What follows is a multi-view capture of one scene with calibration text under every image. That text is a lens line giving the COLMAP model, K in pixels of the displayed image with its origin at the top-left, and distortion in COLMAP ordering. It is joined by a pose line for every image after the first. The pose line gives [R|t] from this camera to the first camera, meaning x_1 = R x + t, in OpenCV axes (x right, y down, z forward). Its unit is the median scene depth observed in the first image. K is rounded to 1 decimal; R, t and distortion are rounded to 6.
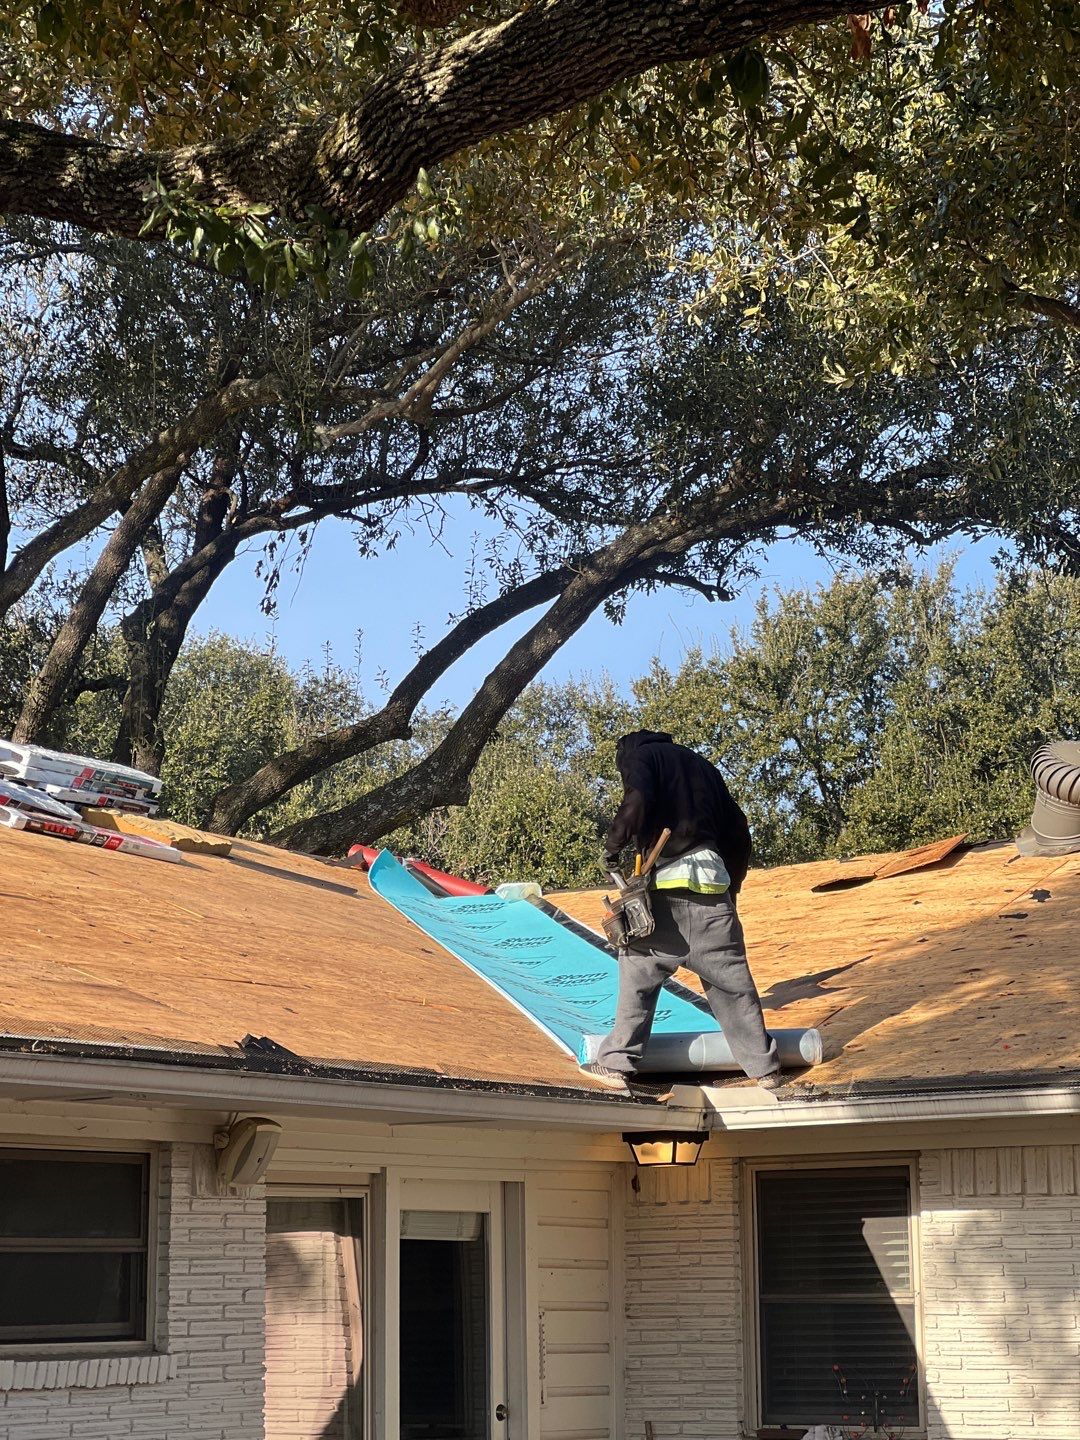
lens RADIAL K [[3206.5, 0, 546.2], [0, 3206.5, 719.7], [0, 0, 1]] dist [0.211779, 0.000000]
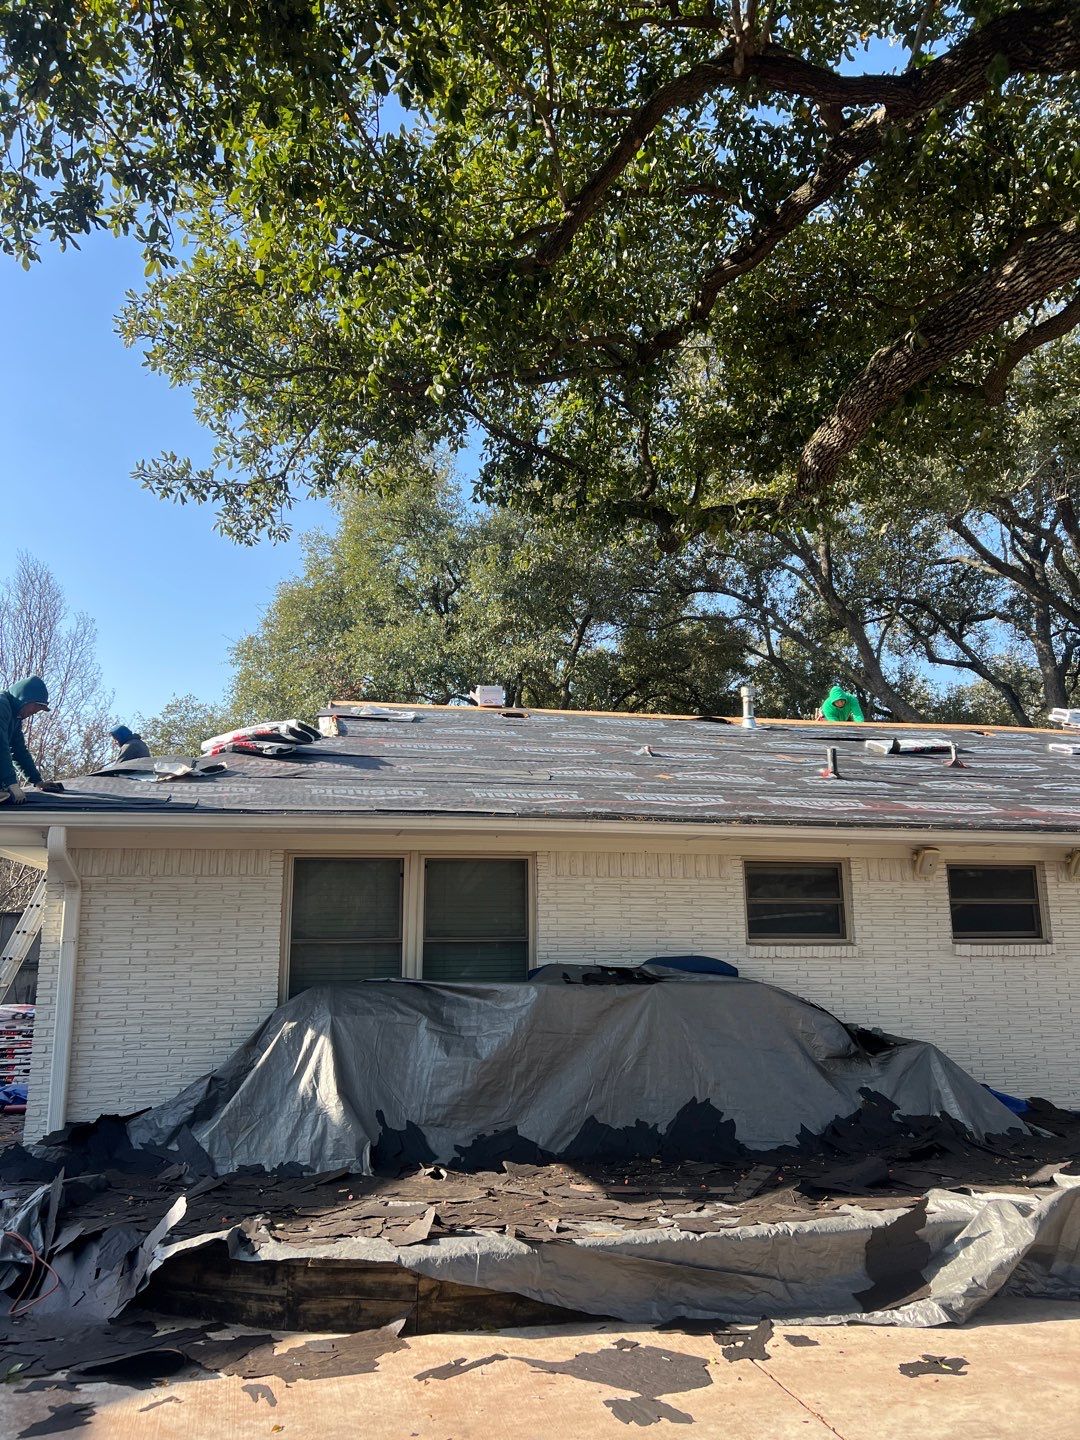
lens RADIAL K [[1083.7, 0, 582.9], [0, 1083.7, 719.5], [0, 0, 1]] dist [0.071739, -0.060348]
pose [[0.713602, -0.129955, -0.688392, 0.200641], [0.122830, 0.990631, -0.059684, 0.024347], [0.689699, -0.041964, 0.722879, 0.117794]]
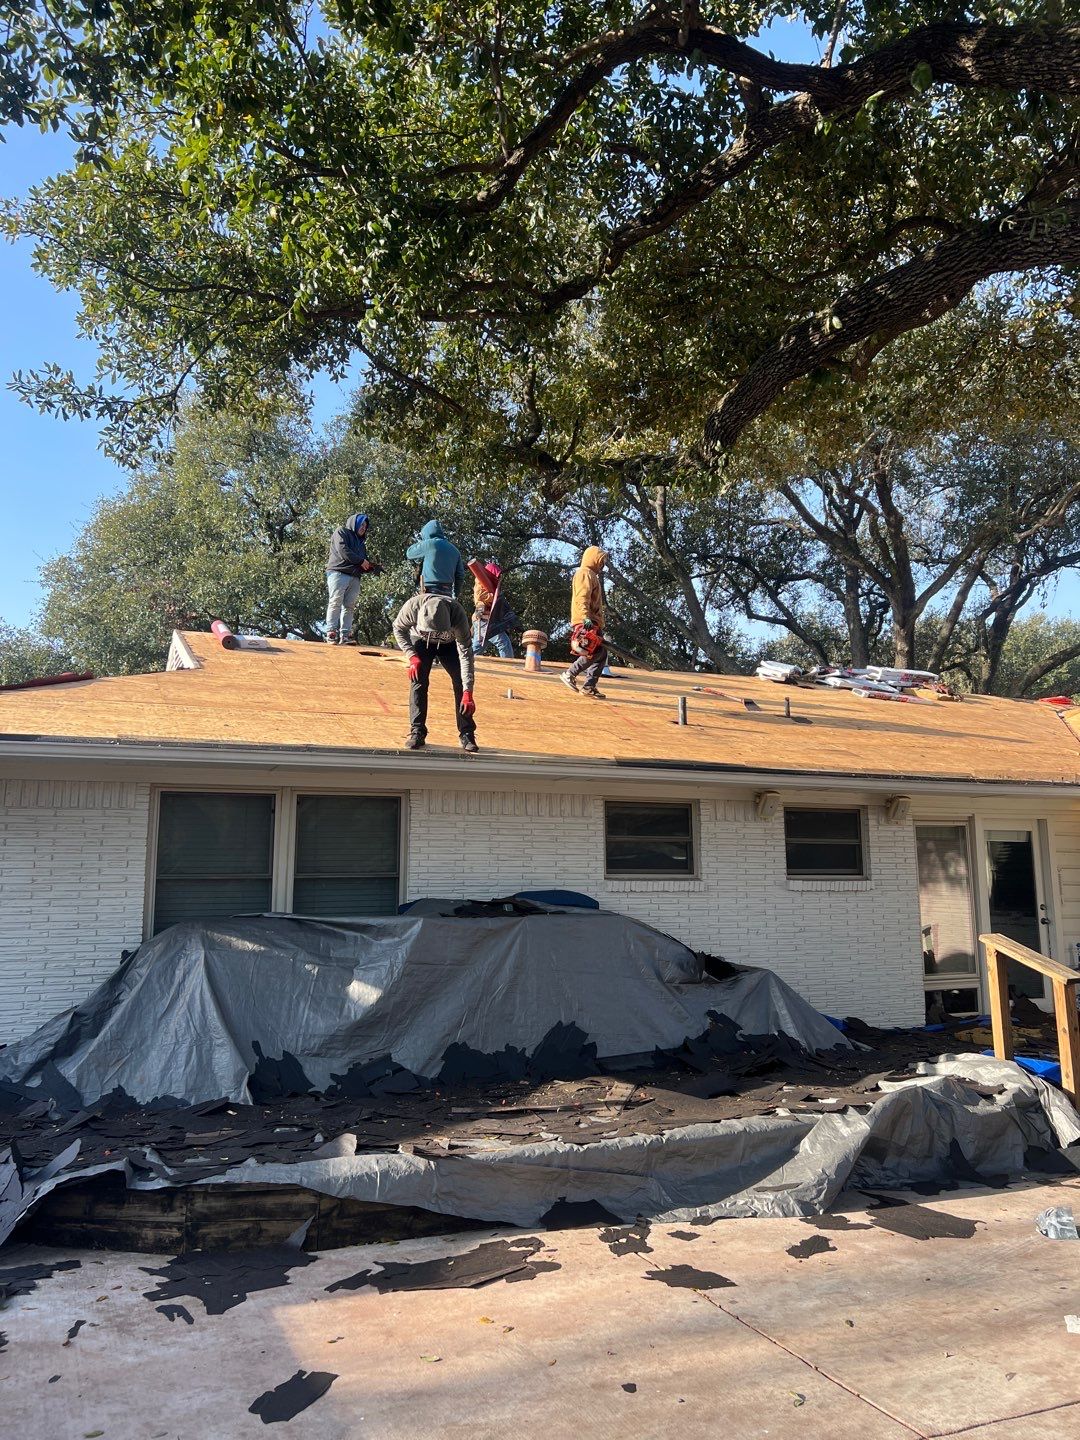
lens RADIAL K [[1083.7, 0, 566.1], [0, 1083.7, 712.3], [0, 0, 1]] dist [0.071739, -0.060348]
pose [[0.827334, -0.075219, -0.556652, 0.178596], [0.094404, 0.995517, 0.005787, 0.020387], [0.553721, -0.057338, 0.830726, 0.082222]]
